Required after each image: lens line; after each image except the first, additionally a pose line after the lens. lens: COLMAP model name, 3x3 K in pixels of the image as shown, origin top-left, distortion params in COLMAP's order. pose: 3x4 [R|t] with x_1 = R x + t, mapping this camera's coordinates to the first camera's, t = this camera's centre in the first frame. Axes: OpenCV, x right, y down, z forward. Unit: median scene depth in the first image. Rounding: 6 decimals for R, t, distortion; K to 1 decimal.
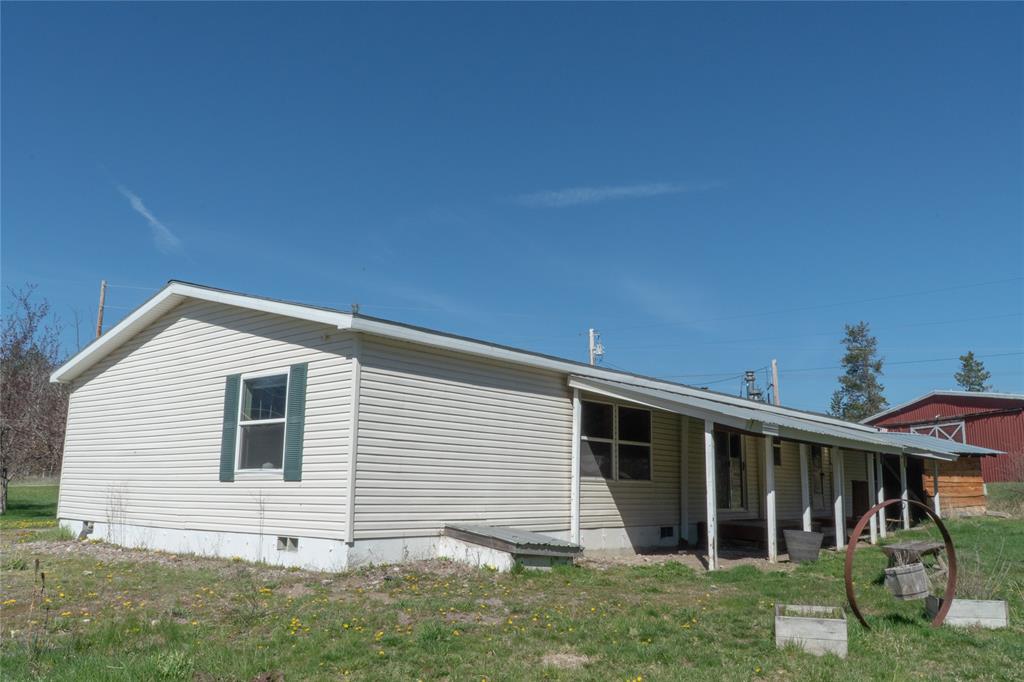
lens RADIAL K [[809.3, 0, 507.7], [0, 809.3, 347.1], [0, 0, 1]] dist [-0.015358, 0.011195]
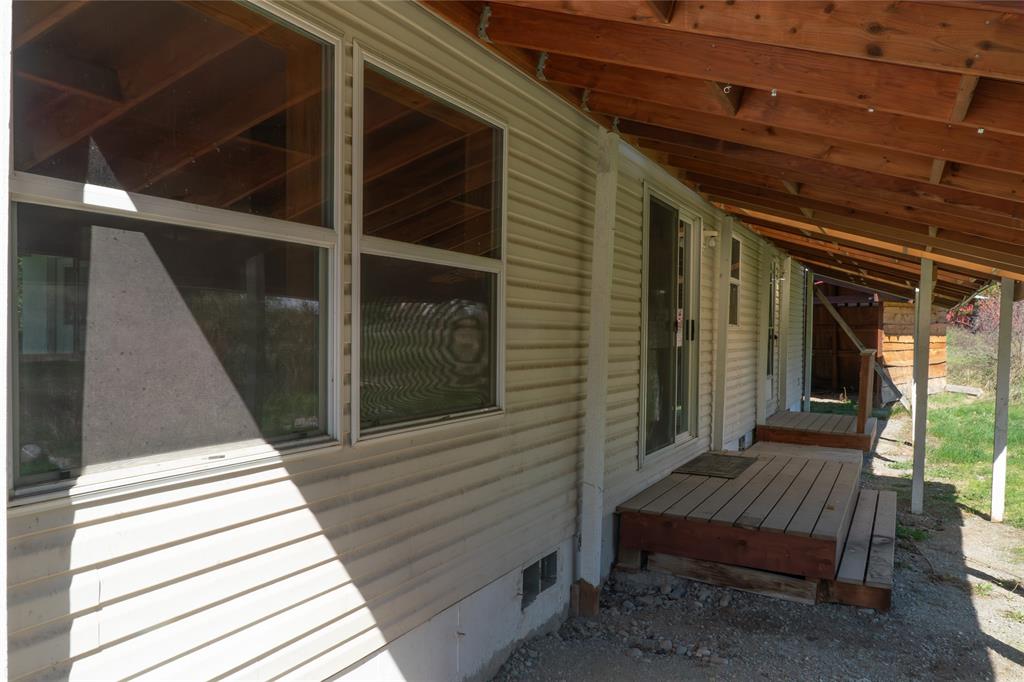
lens RADIAL K [[809.3, 0, 511.2], [0, 809.3, 341.6], [0, 0, 1]] dist [-0.015358, 0.011195]
pose [[0.961836, -0.007691, 0.273520, 0.124264], [-0.045503, 0.981190, 0.187602, 0.107263], [-0.269818, -0.192889, 0.943394, 0.843356]]
